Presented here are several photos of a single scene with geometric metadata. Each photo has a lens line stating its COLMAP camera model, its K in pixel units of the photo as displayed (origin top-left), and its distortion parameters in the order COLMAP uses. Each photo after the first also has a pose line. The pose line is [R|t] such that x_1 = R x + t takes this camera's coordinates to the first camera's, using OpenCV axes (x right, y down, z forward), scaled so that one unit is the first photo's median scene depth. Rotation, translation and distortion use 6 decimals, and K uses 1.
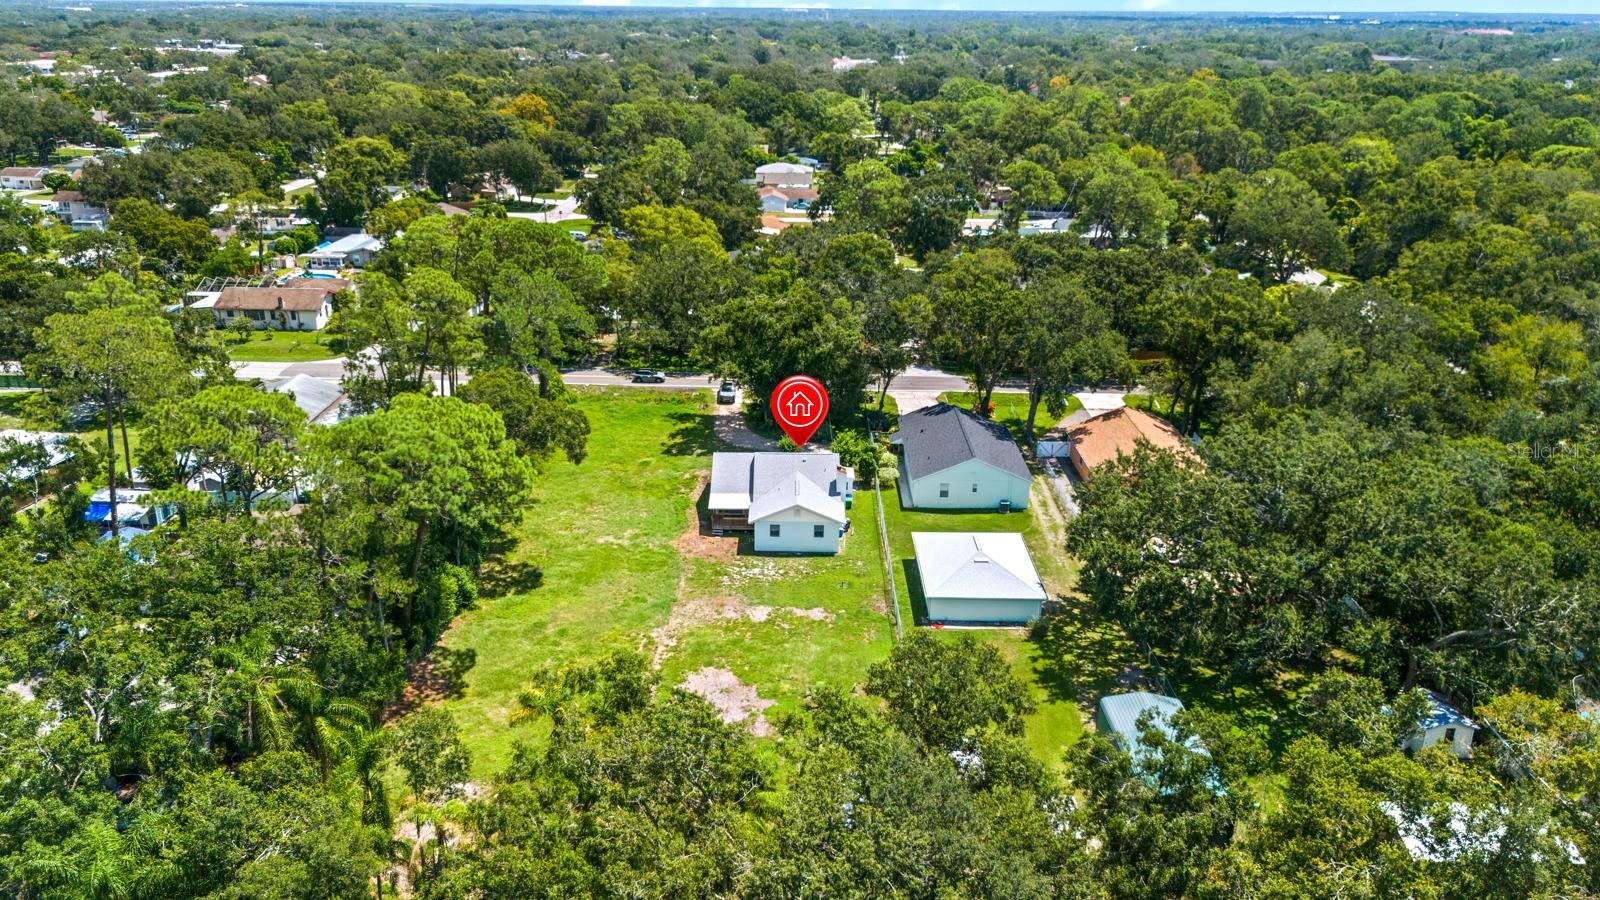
lens RADIAL K [[1173.1, 0, 800.0], [0, 1173.1, 450.0], [0, 0, 1]] dist [0.060649, -0.059469]
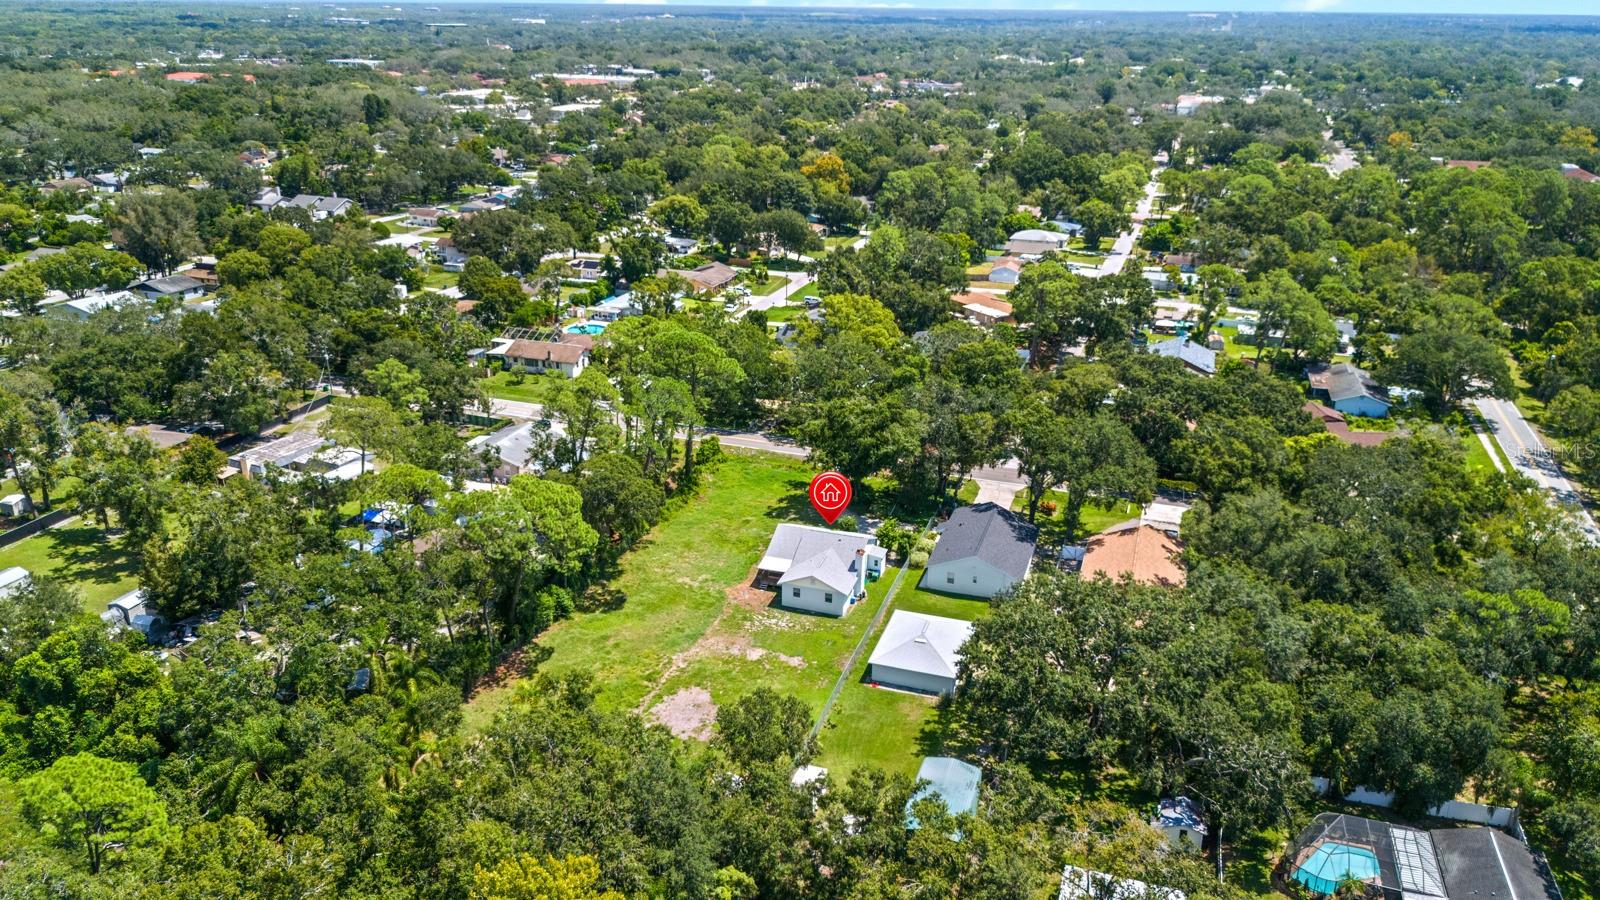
lens RADIAL K [[1172.6, 0, 800.0], [0, 1172.6, 450.0], [0, 0, 1]] dist [0.092530, -0.129805]
pose [[0.950350, 0.111090, -0.290679, 0.278023], [-0.111778, 0.993630, 0.014291, -0.088034], [0.290415, 0.018910, 0.956714, -0.216958]]
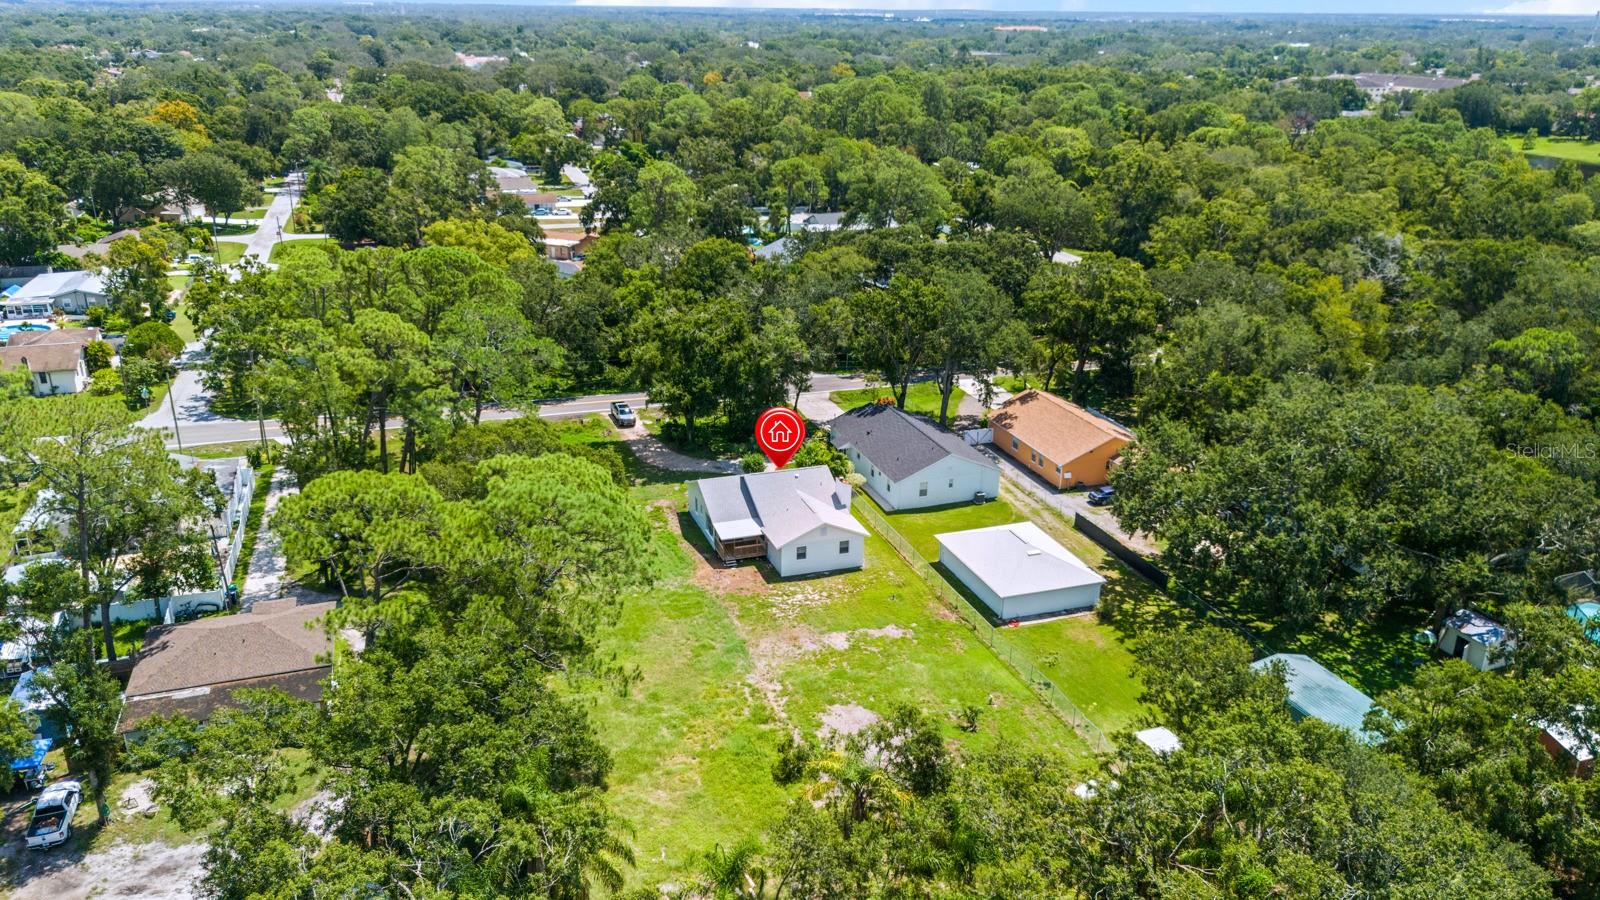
lens RADIAL K [[1173.1, 0, 800.0], [0, 1173.1, 450.0], [0, 0, 1]] dist [0.060649, -0.059469]
pose [[0.944546, -0.114462, 0.307784, -0.244284], [0.113463, 0.993316, 0.021202, -0.027996], [-0.308153, 0.014896, 0.951220, 0.069026]]
